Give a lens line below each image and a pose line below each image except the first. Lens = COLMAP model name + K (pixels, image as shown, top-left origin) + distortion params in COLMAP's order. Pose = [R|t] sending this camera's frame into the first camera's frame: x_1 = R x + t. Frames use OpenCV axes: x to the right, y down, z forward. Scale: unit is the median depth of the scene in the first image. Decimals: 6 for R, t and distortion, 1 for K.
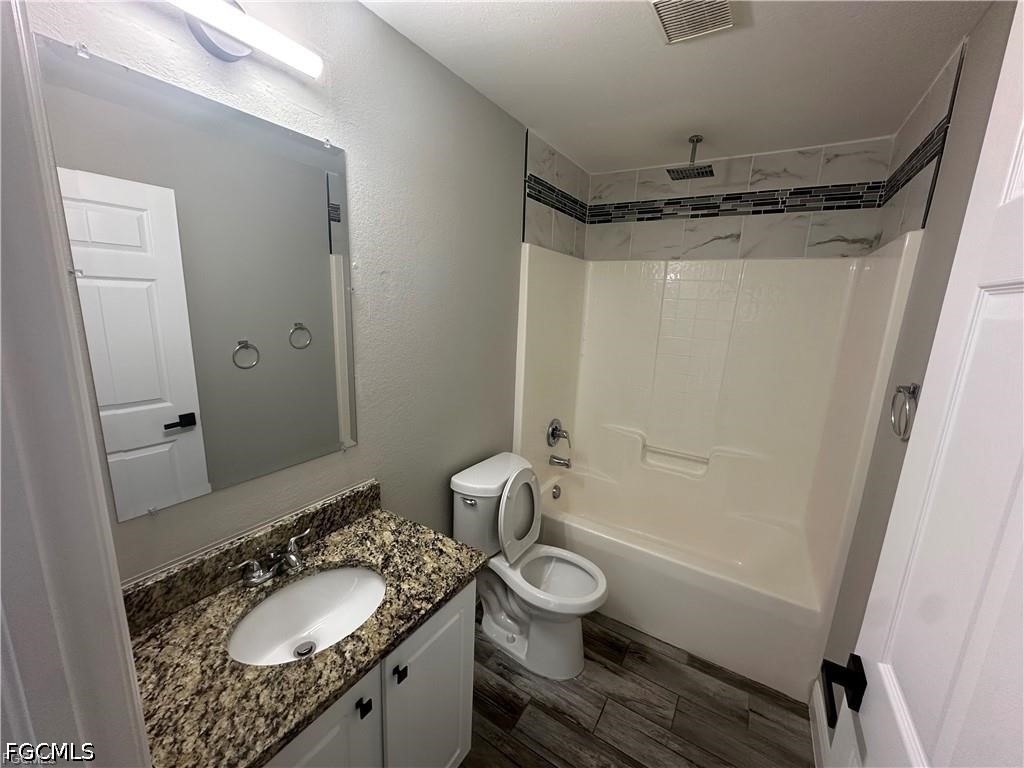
lens RADIAL K [[406.9, 0, 510.5], [0, 406.9, 385.1], [0, 0, 1]] dist [0.000980, 0.000104]
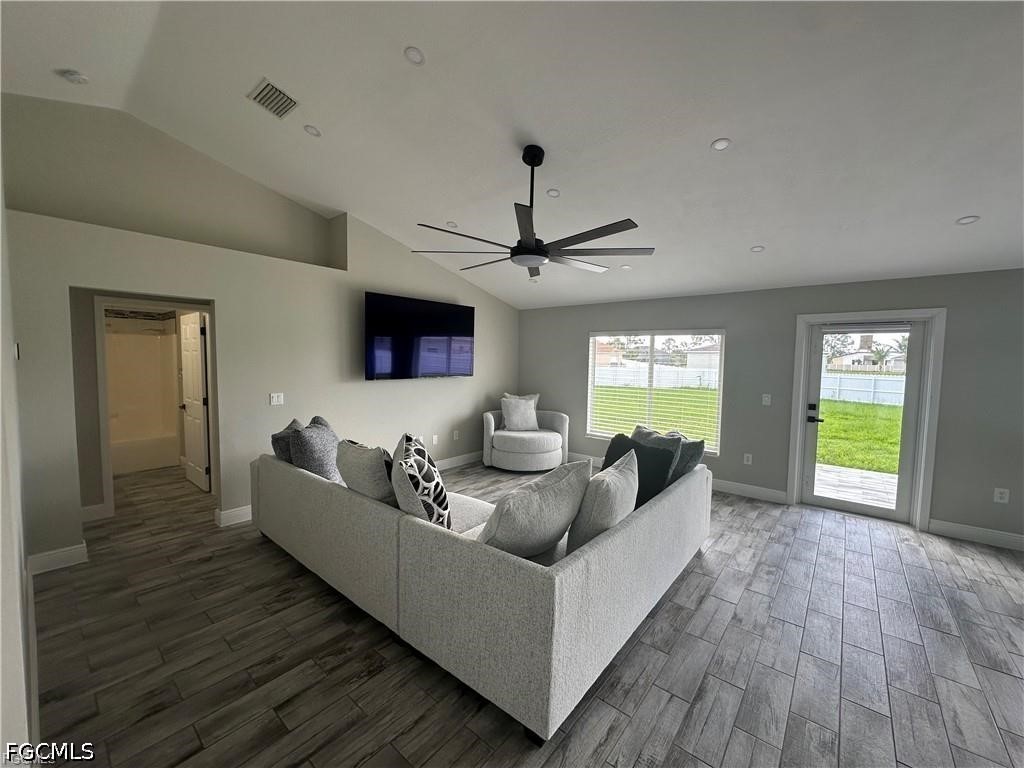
lens RADIAL K [[406.9, 0, 512.1], [0, 406.9, 384.3], [0, 0, 1]] dist [0.000980, 0.000104]
pose [[0.140070, -0.104833, 0.984576, -2.021593], [0.188671, 0.978986, 0.077397, 0.351188], [-0.972000, 0.174920, 0.156906, -2.209844]]
